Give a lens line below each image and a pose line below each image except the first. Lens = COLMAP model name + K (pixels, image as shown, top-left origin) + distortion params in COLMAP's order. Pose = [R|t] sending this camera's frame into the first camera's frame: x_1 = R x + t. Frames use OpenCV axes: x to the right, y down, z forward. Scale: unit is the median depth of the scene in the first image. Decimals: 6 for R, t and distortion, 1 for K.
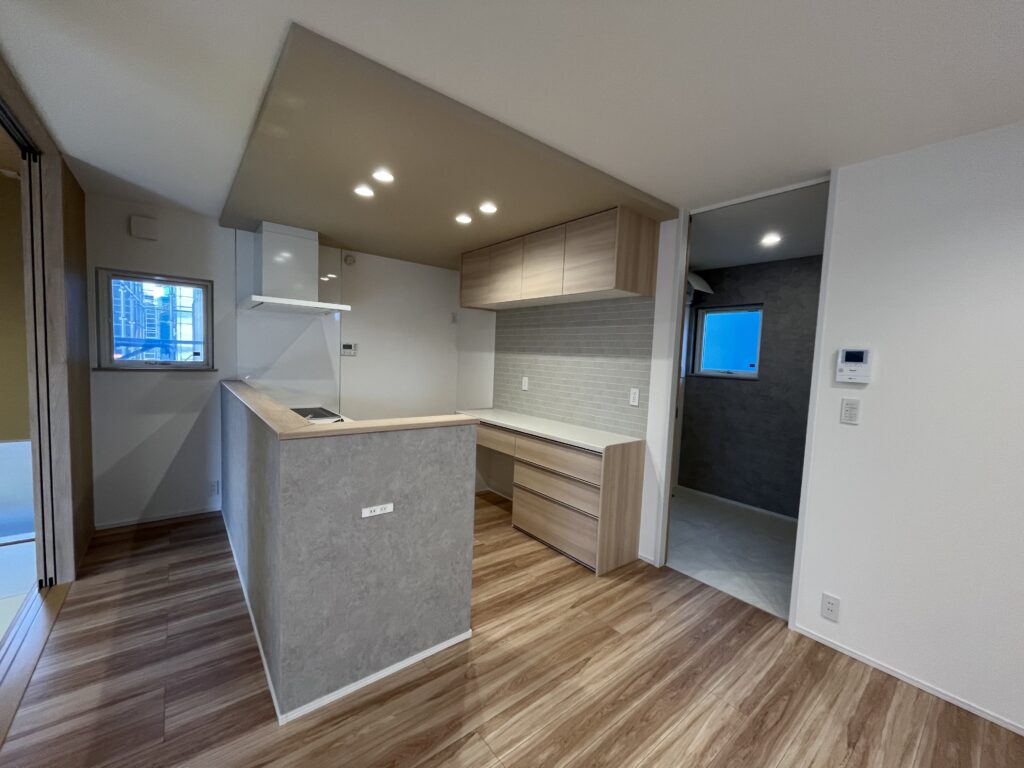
lens RADIAL K [[414.5, 0, 510.8], [0, 414.5, 387.8], [0, 0, 1]] dist [-0.001976, -0.000531]
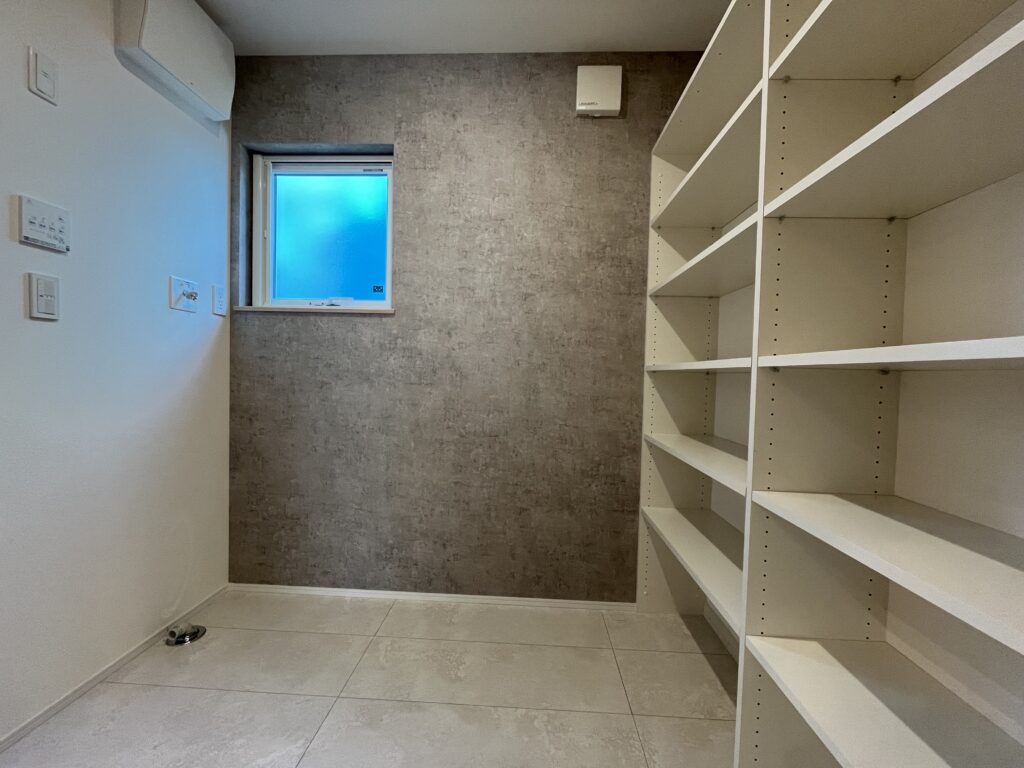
lens RADIAL K [[414.5, 0, 511.8], [0, 414.5, 383.2], [0, 0, 1]] dist [-0.001976, -0.000531]
pose [[0.669849, -0.049805, 0.740825, 0.227454], [0.050675, 0.998488, 0.021308, 0.034300], [-0.740766, 0.023268, 0.671360, 0.395367]]
